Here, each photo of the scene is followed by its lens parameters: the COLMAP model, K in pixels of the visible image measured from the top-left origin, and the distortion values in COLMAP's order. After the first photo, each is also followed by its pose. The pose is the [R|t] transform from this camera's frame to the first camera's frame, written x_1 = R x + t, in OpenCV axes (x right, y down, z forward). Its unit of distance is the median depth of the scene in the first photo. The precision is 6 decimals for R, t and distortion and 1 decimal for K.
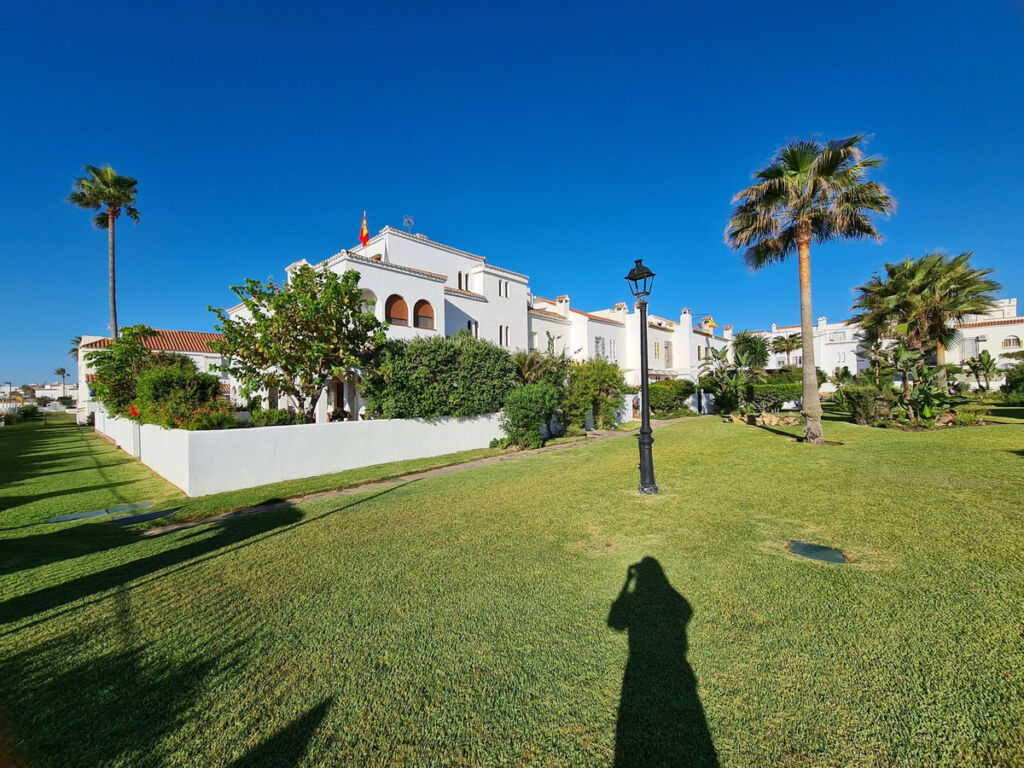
lens RADIAL K [[421.9, 0, 508.2], [0, 421.9, 387.8], [0, 0, 1]] dist [-0.002030, -0.000895]
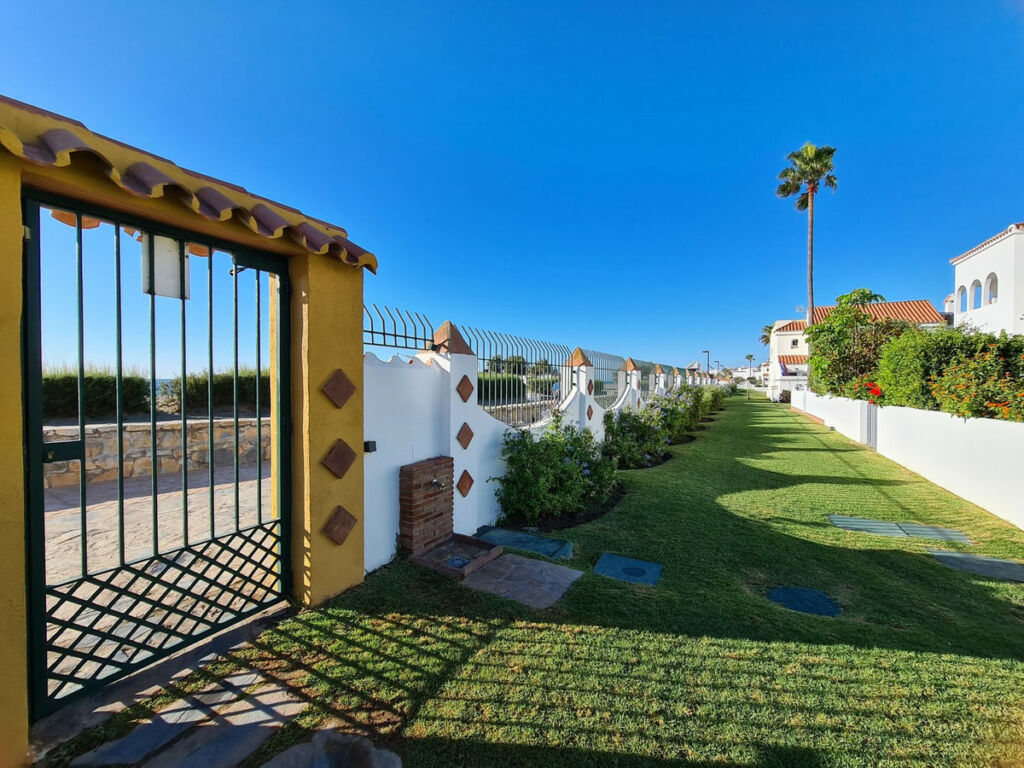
lens RADIAL K [[421.9, 0, 508.2], [0, 421.9, 387.8], [0, 0, 1]] dist [-0.002030, -0.000895]
pose [[0.238724, 0.035103, -0.970453, -0.132113], [0.005619, 0.999280, 0.037528, 0.009144], [0.971071, -0.014412, 0.238354, 0.062107]]
